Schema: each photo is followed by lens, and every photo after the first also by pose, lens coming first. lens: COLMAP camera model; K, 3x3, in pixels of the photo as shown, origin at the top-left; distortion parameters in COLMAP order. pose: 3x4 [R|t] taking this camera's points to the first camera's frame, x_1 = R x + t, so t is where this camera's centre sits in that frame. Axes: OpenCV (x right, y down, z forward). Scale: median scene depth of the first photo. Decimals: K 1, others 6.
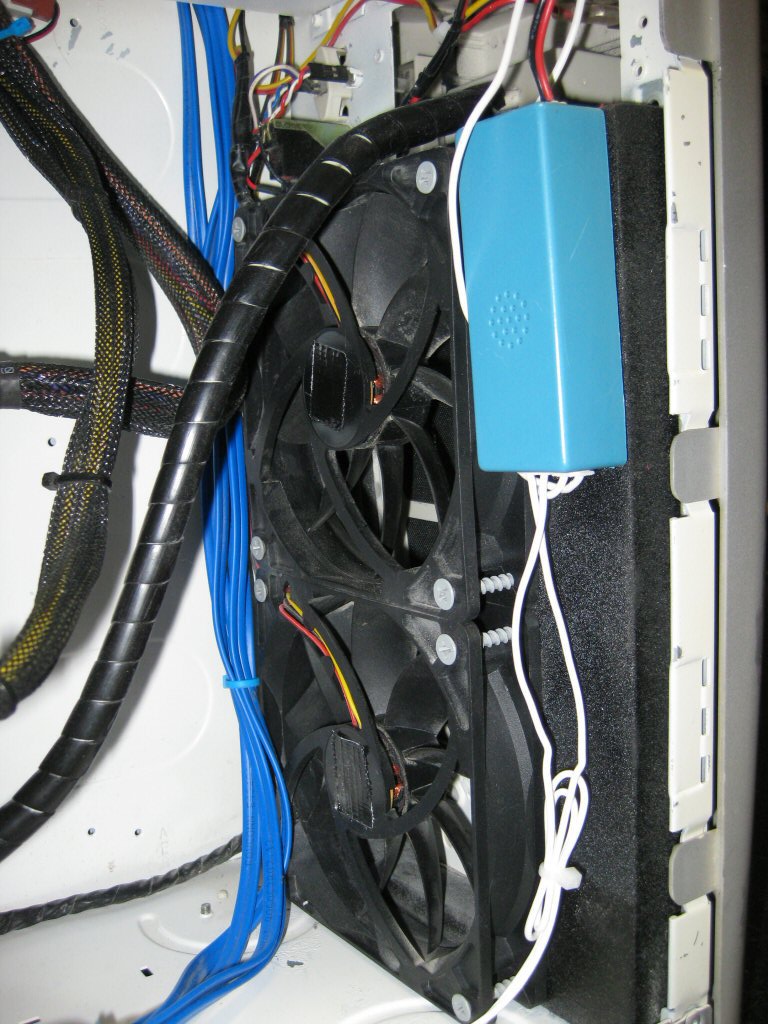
lens RADIAL K [[1122.0, 0, 384.0], [0, 1122.0, 512.0], [0, 0, 1]] dist [-0.188864, 0.139656]
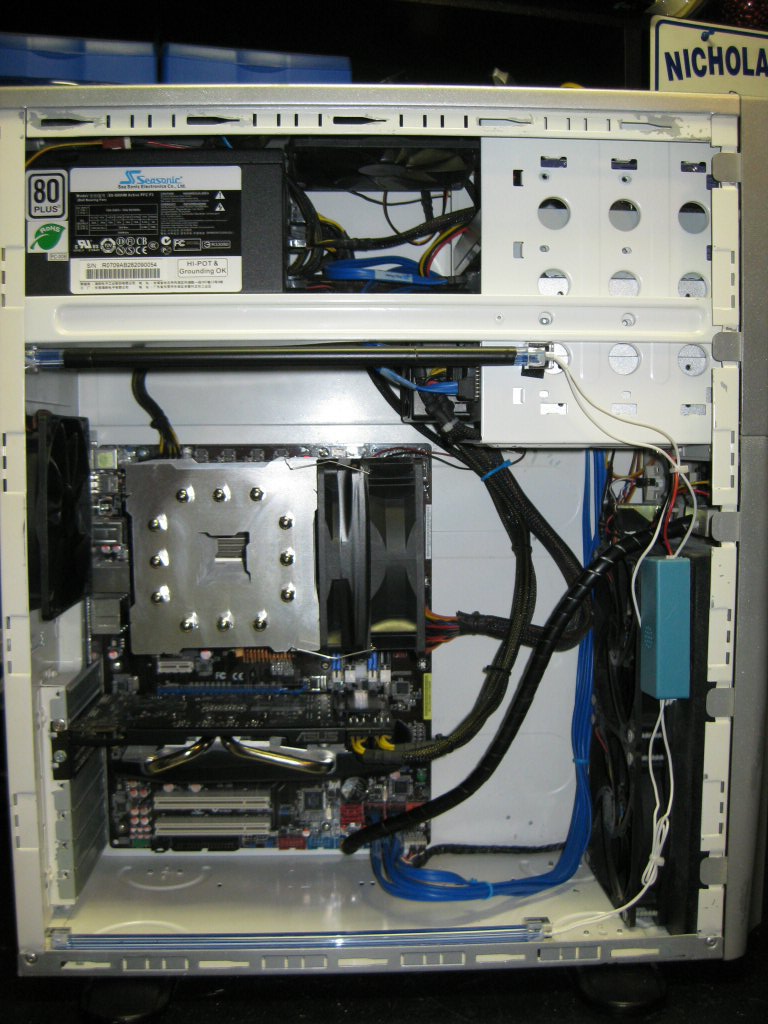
lens RADIAL K [[1122.0, 0, 384.0], [0, 1122.0, 512.0], [0, 0, 1]] dist [-0.188864, 0.139656]
pose [[0.855134, 0.079835, -0.512223, 0.689673], [-0.115008, 0.992665, -0.037284, -0.228105], [0.505489, 0.090793, 0.858043, -1.217351]]
